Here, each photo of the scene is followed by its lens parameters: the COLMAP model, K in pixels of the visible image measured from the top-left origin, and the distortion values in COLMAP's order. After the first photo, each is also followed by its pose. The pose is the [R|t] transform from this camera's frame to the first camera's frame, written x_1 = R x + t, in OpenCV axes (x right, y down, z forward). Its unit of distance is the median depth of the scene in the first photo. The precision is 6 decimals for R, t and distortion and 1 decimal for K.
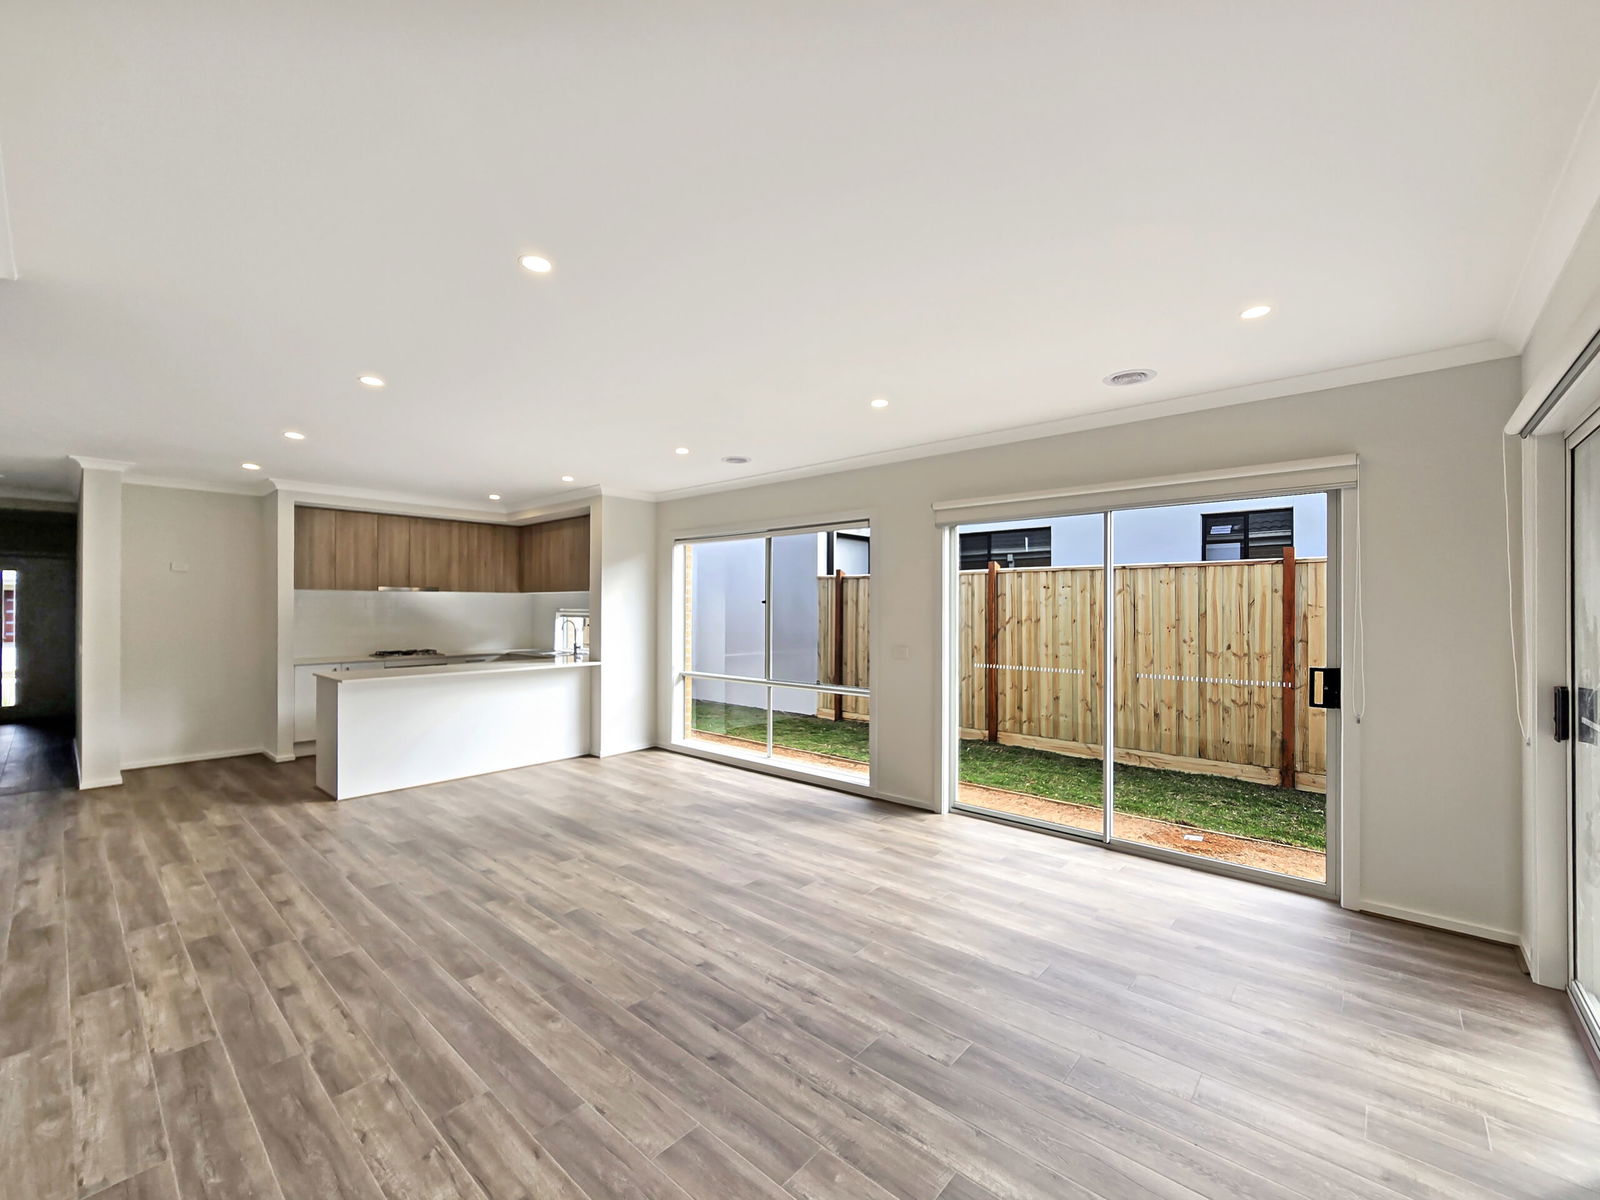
lens RADIAL K [[647.6, 0, 819.5], [0, 647.6, 605.0], [0, 0, 1]] dist [-0.000102, -0.000100]
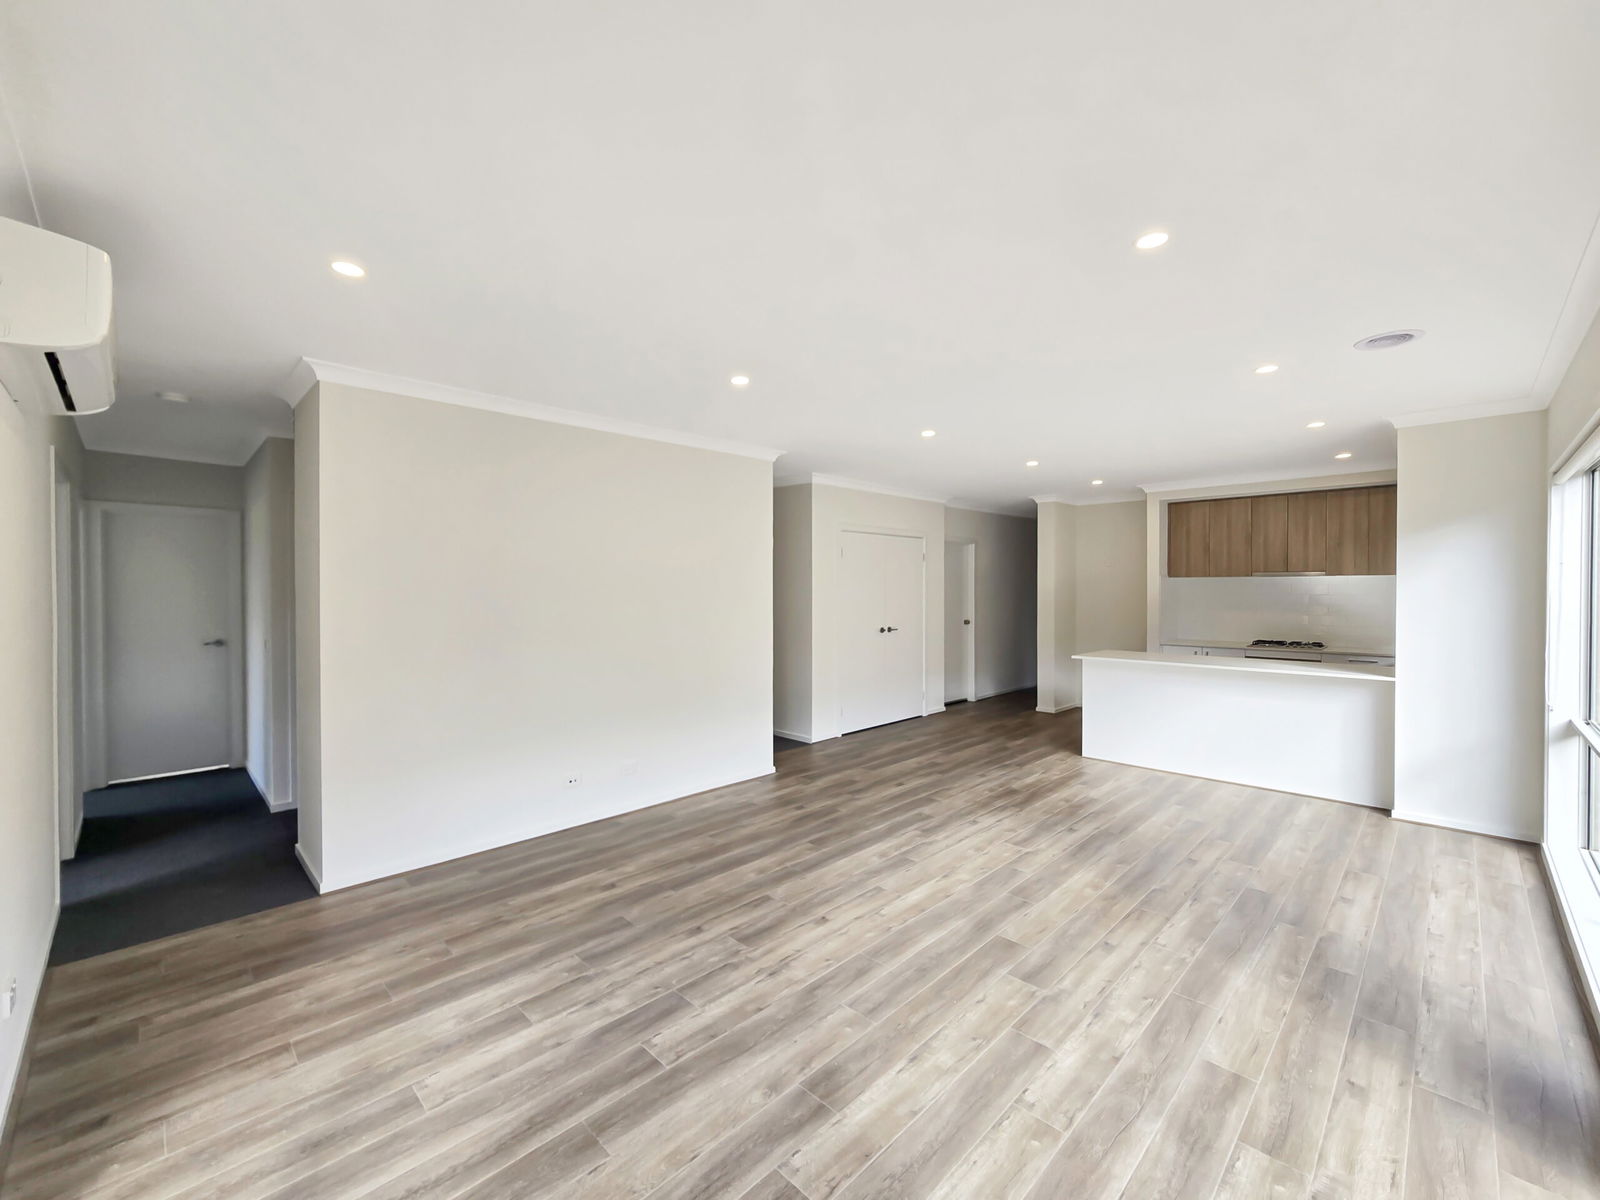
lens RADIAL K [[682.1, 0, 799.0], [0, 682.1, 577.5], [0, 0, 1]] dist [-0.000259, 0.000019]
pose [[-0.070282, -0.016542, -0.997390, 0.754971], [0.003297, 0.999853, -0.016816, -0.011466], [0.997522, -0.004470, -0.070217, 0.780468]]
